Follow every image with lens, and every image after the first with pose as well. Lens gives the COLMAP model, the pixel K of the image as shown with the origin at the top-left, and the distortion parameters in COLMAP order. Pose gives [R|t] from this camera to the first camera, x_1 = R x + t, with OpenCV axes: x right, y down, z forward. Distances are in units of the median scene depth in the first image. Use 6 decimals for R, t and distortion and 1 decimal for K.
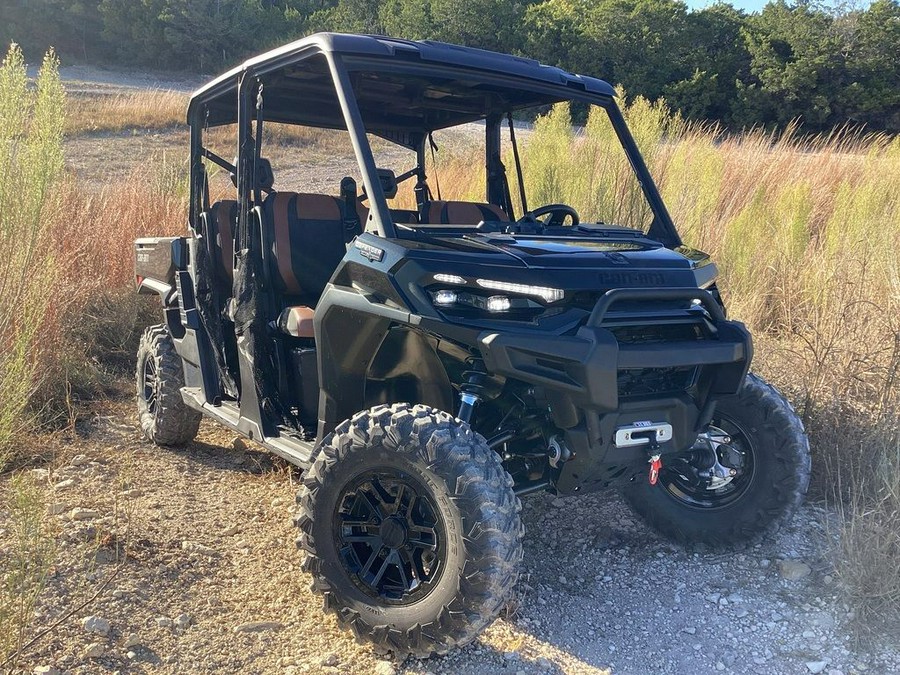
lens RADIAL K [[825.6, 0, 403.8], [0, 825.6, 336.2], [0, 0, 1]] dist [0.024714, 0.000000]
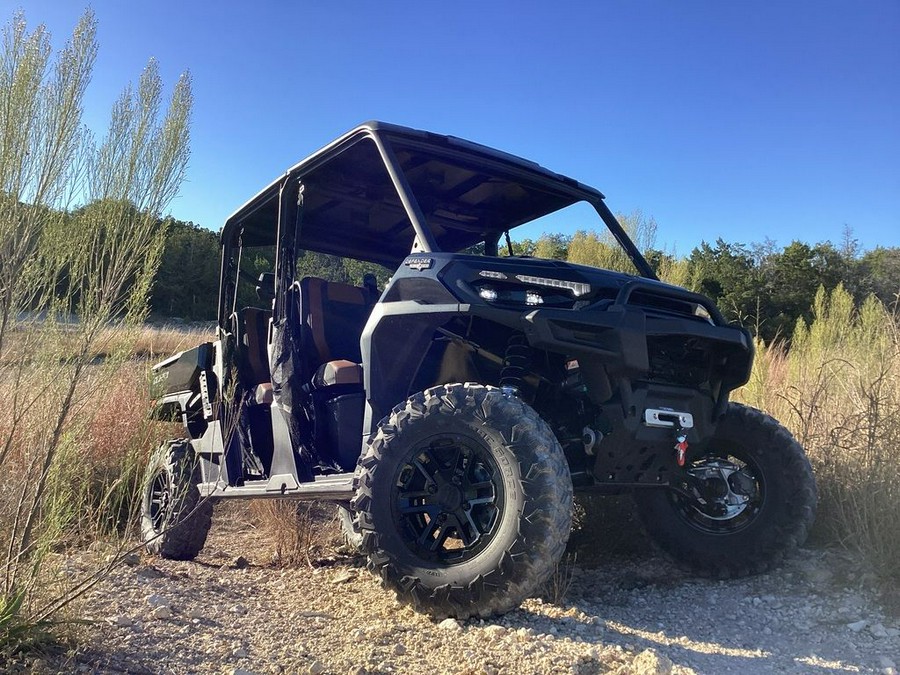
lens RADIAL K [[825.6, 0, 395.4], [0, 825.6, 330.8], [0, 0, 1]] dist [0.024714, 0.000000]
pose [[0.998973, 0.004809, 0.045050, -0.125352], [0.008946, 0.953835, -0.300198, 0.332266], [-0.044413, 0.300293, 0.952813, -0.077925]]
